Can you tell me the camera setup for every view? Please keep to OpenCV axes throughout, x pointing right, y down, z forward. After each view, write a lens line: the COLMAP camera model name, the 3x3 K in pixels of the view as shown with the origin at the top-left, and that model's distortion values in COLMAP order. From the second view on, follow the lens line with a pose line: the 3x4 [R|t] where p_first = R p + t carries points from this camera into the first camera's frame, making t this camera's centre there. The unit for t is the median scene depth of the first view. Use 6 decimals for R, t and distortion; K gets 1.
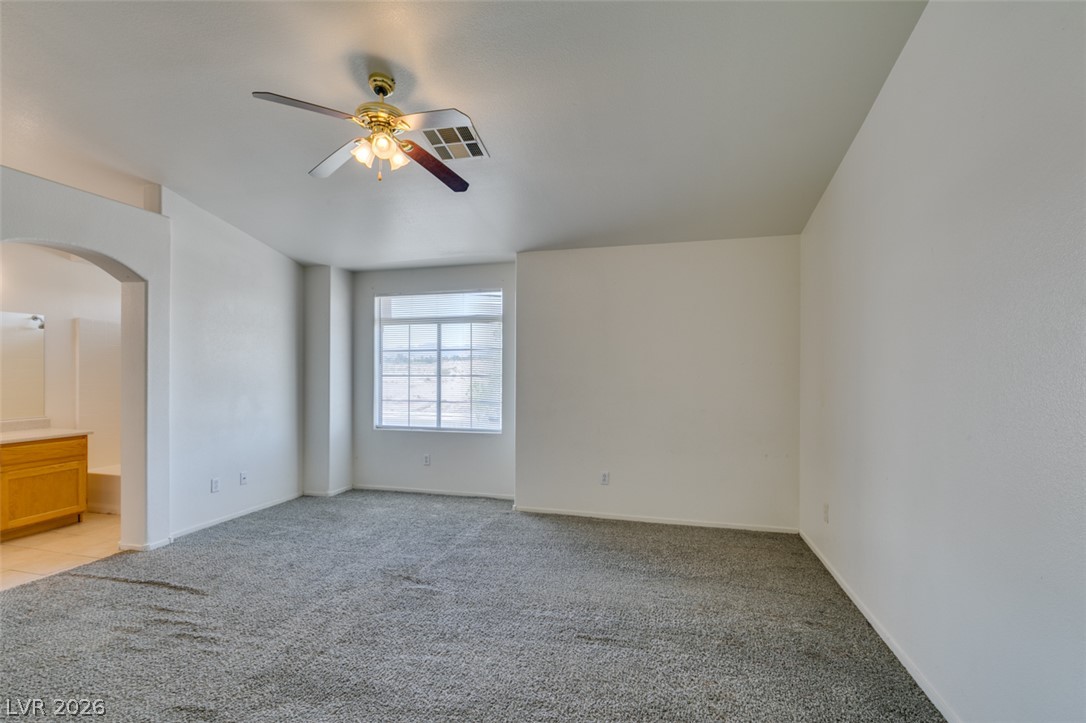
lens RADIAL K [[482.9, 0, 542.1], [0, 482.9, 368.7], [0, 0, 1]] dist [-0.005424, 0.001126]
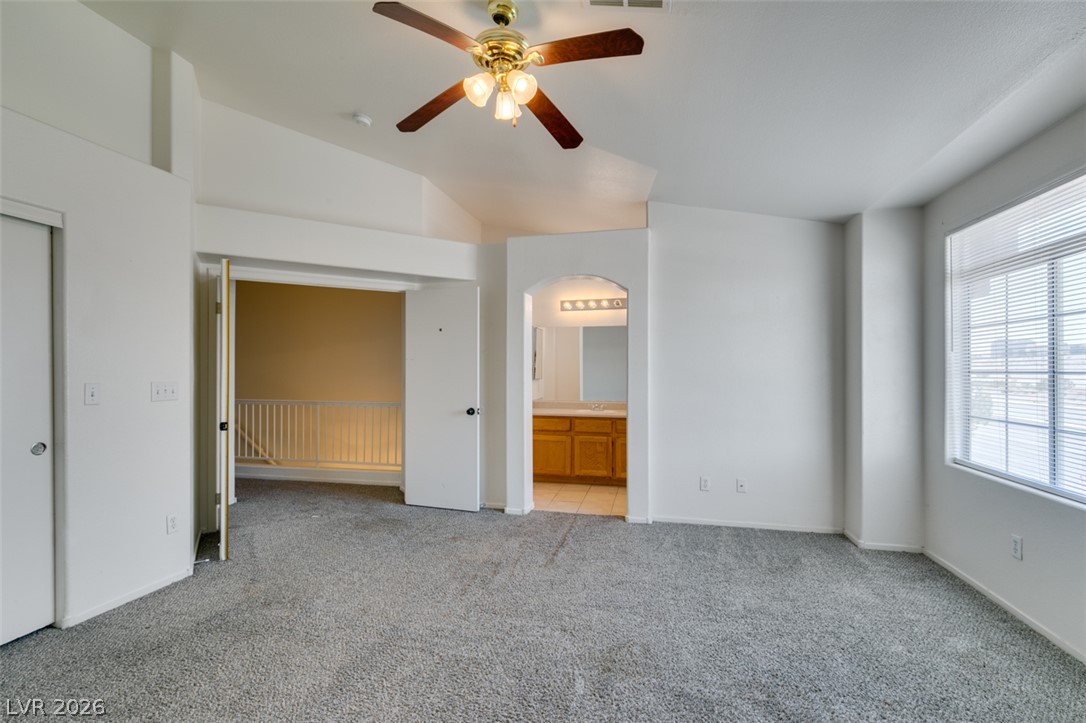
lens RADIAL K [[482.9, 0, 540.8], [0, 482.9, 364.4], [0, 0, 1]] dist [-0.005424, 0.001126]
pose [[0.033626, -0.013693, -0.999341, 0.274730], [0.008893, 0.999871, -0.013401, 0.010762], [0.999395, -0.008437, 0.033744, 0.615005]]
